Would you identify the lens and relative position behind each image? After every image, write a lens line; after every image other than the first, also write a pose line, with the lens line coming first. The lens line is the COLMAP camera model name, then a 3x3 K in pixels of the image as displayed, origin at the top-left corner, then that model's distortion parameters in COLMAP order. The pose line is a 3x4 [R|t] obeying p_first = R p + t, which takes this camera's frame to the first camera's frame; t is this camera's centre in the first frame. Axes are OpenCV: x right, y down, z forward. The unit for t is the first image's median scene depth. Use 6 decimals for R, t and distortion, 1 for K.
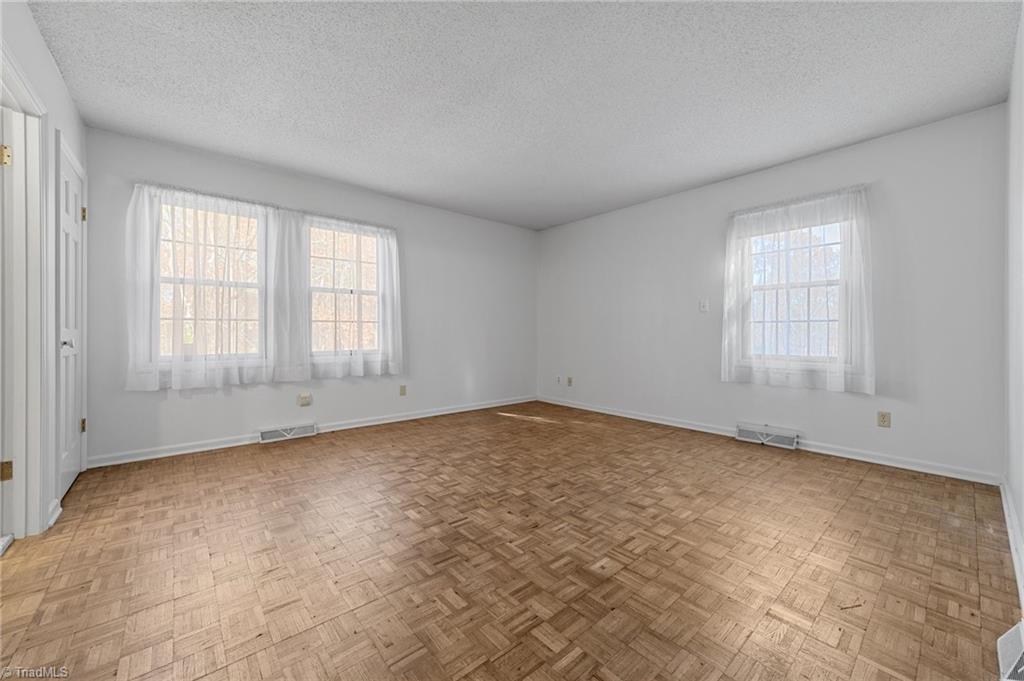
lens RADIAL K [[398.4, 0, 510.2], [0, 398.4, 334.2], [0, 0, 1]] dist [-0.000669, -0.000020]
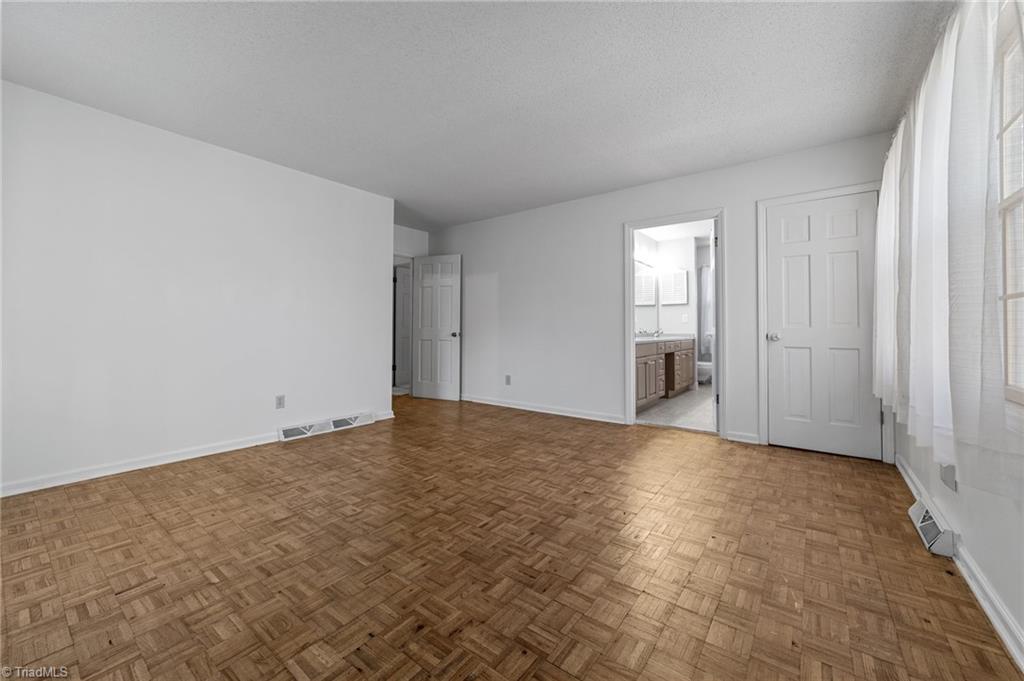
lens RADIAL K [[398.4, 0, 510.2], [0, 398.4, 334.2], [0, 0, 1]] dist [-0.000669, -0.000020]
pose [[-0.977097, -0.001148, -0.212790, 0.129332], [-0.004361, 0.999883, 0.014631, -0.007513], [0.212749, 0.015224, -0.976988, 1.979964]]
